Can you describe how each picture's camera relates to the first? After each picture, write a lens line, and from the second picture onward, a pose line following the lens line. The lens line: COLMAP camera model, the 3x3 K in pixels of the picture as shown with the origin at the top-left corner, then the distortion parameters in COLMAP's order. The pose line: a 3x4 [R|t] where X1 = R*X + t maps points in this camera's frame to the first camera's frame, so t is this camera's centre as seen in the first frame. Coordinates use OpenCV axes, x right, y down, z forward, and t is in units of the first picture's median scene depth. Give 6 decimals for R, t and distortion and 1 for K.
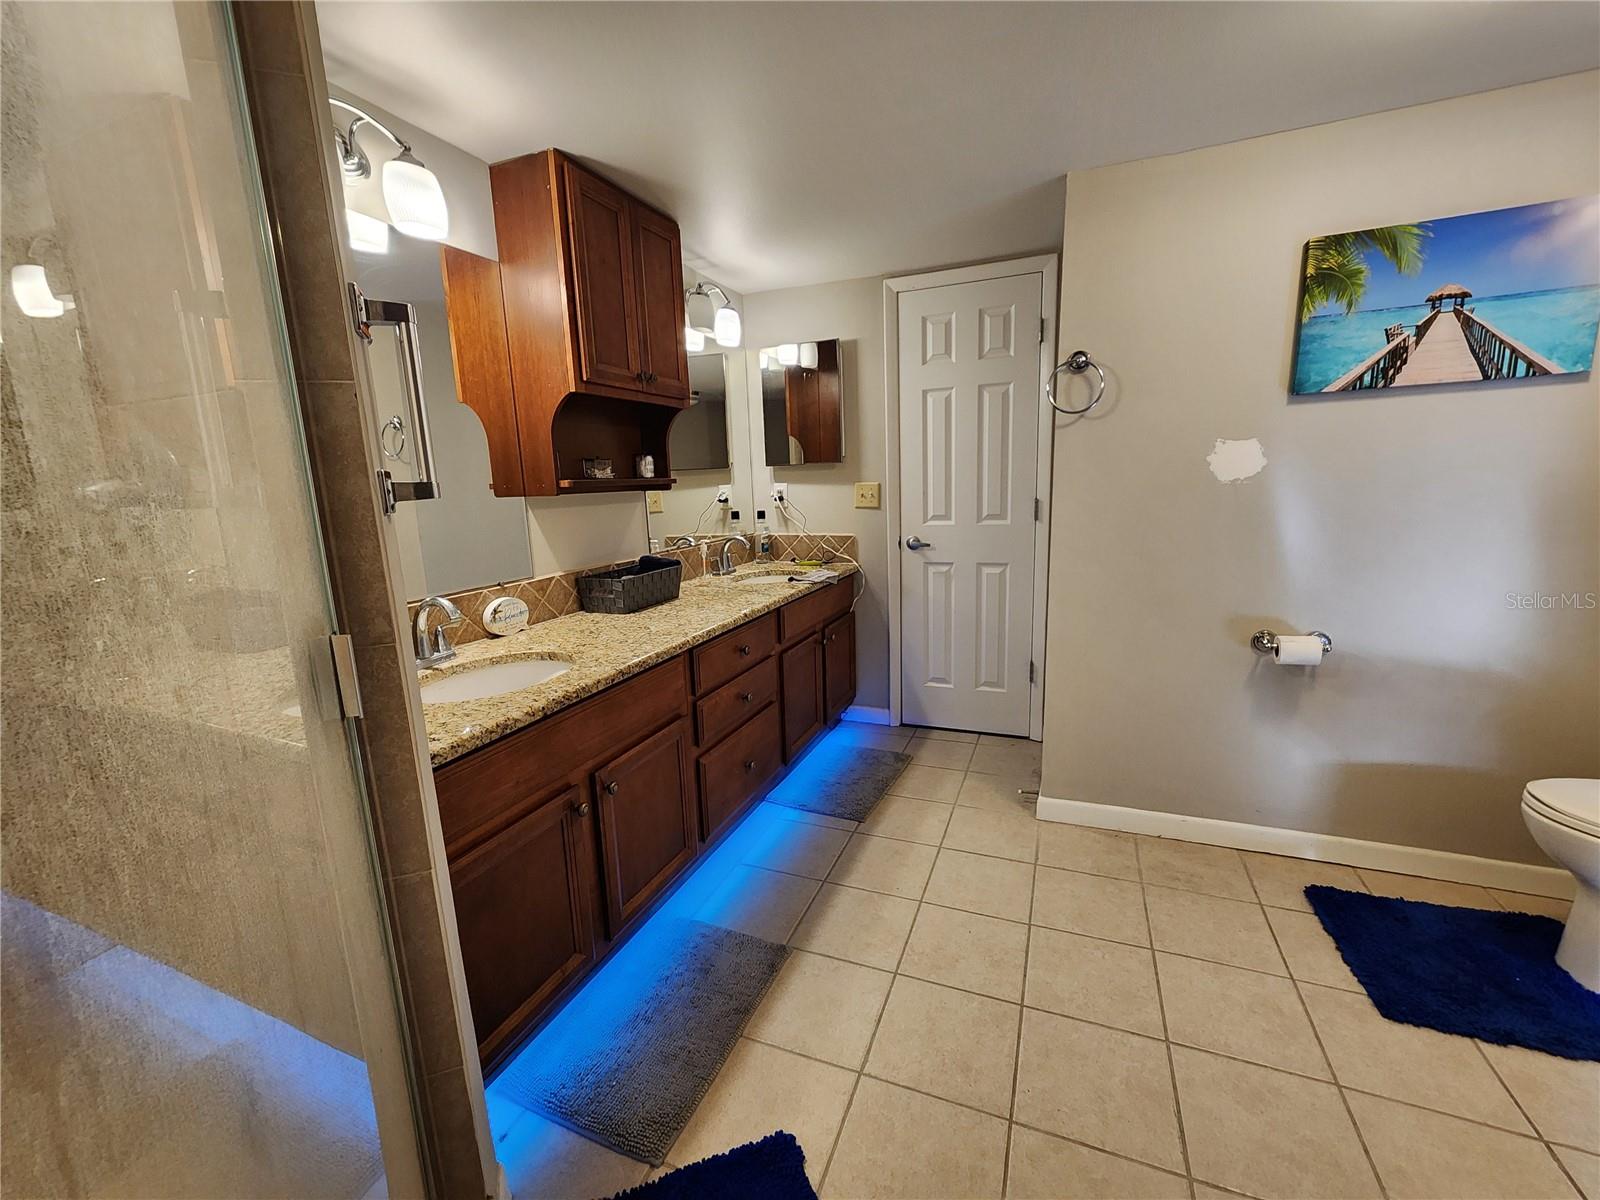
lens RADIAL K [[649.3, 0, 827.8], [0, 649.3, 602.2], [0, 0, 1]] dist [-0.018522, -0.000144]
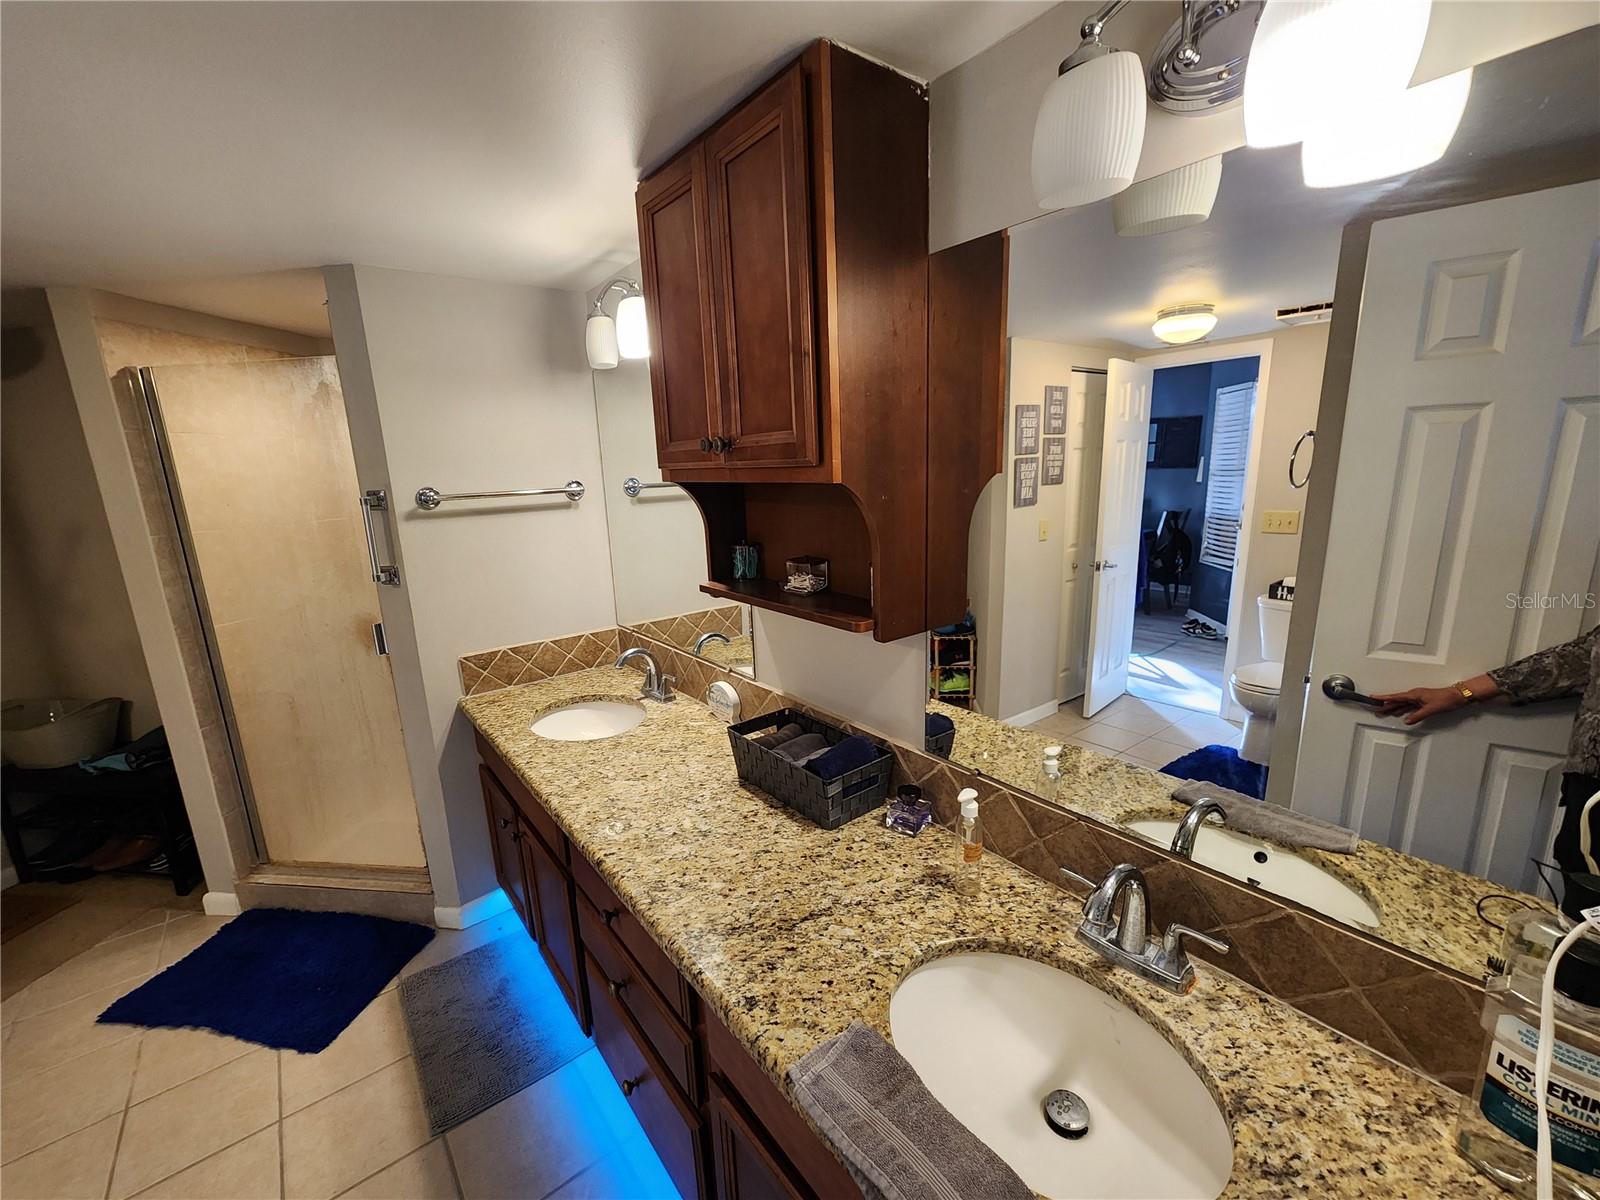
lens RADIAL K [[662.2, 0, 801.2], [0, 662.2, 610.0], [0, 0, 1]] dist [0.002629, -0.000620]
pose [[-0.510985, 0.239978, -0.825412, 0.224795], [-0.107517, 0.934855, 0.338357, -0.428776], [0.852839, 0.261642, -0.451895, 1.407281]]
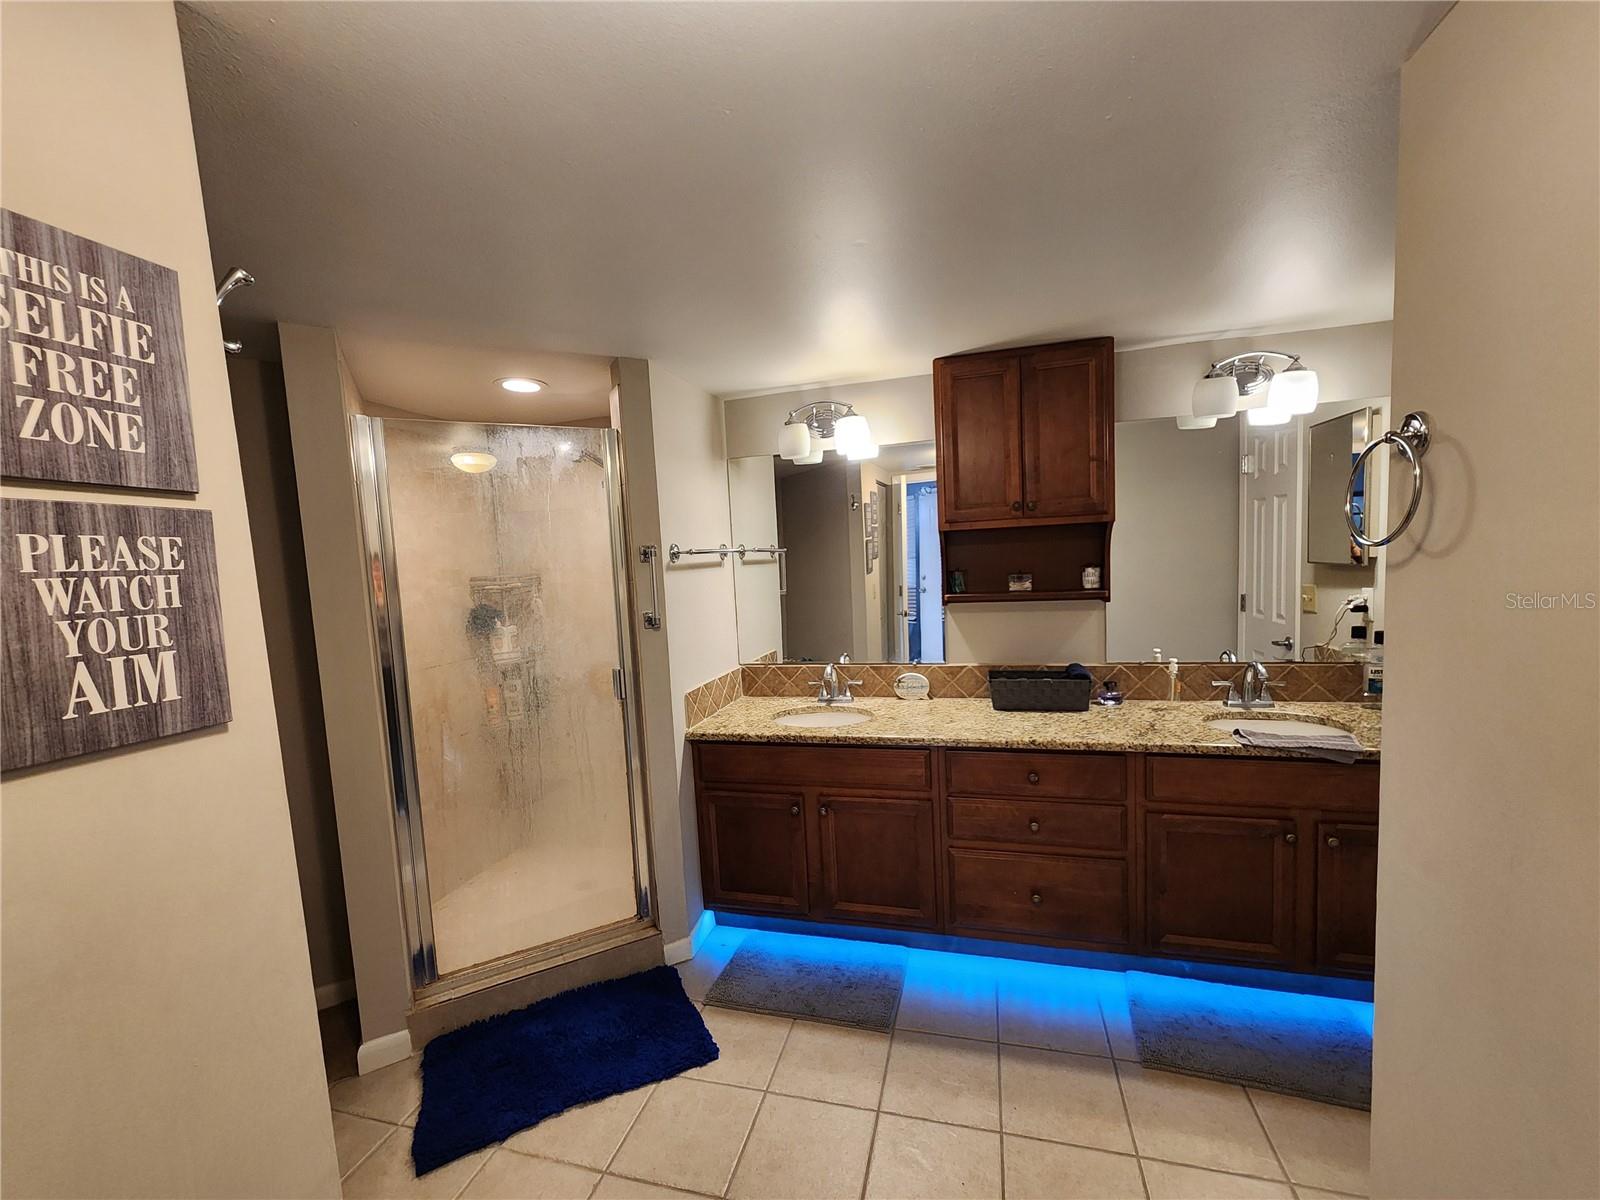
lens RADIAL K [[662.2, 0, 801.2], [0, 662.2, 610.0], [0, 0, 1]] dist [0.002629, -0.000620]
pose [[0.098301, 0.114202, -0.988582, 0.834817], [-0.141657, 0.984883, 0.099689, -0.235891], [0.985023, 0.130240, 0.112992, 0.529496]]
